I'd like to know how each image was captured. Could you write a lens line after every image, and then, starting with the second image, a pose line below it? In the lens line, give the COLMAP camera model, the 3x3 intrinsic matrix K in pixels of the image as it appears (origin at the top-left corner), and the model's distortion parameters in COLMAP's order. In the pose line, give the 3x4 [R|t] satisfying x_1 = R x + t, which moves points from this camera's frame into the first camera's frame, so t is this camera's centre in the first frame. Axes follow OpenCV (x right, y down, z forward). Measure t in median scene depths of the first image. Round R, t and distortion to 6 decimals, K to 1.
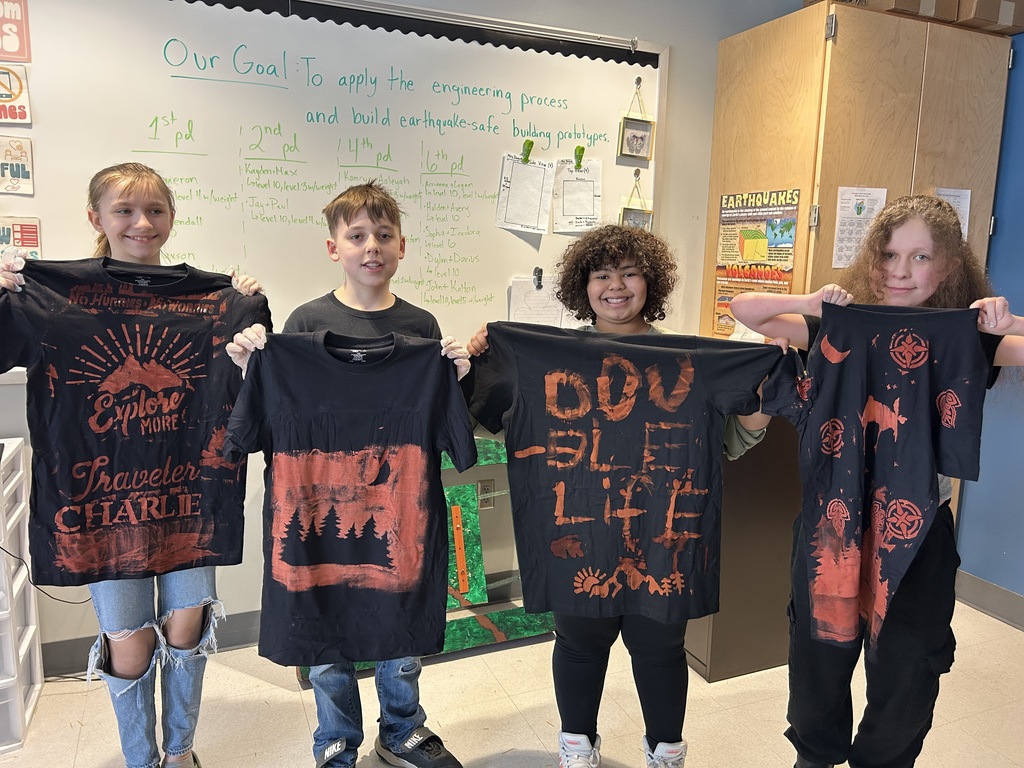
lens RADIAL K [[773.5, 0, 510.5], [0, 773.5, 384.2], [0, 0, 1]] dist [0.021394, -0.014536]
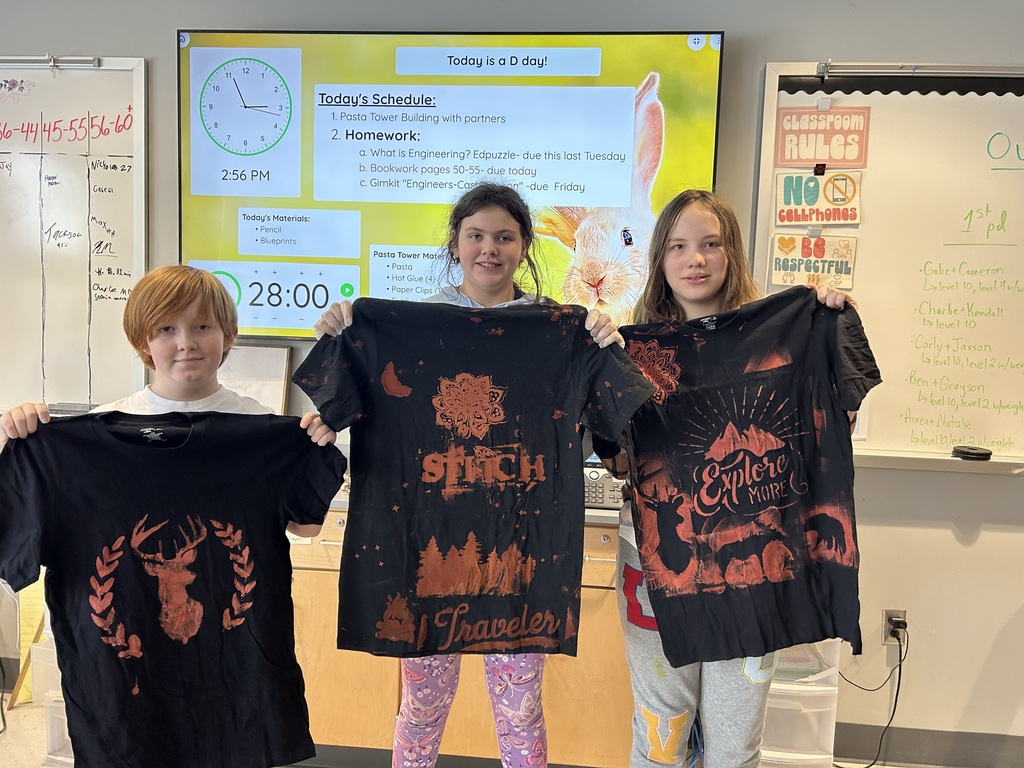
lens RADIAL K [[773.5, 0, 510.2], [0, 773.5, 383.6], [0, 0, 1]] dist [0.021394, -0.014536]
pose [[0.887031, 0.053766, -0.458569, -0.540809], [-0.090145, 0.994250, -0.057800, -0.011778], [0.452825, 0.092608, 0.886777, -0.141423]]
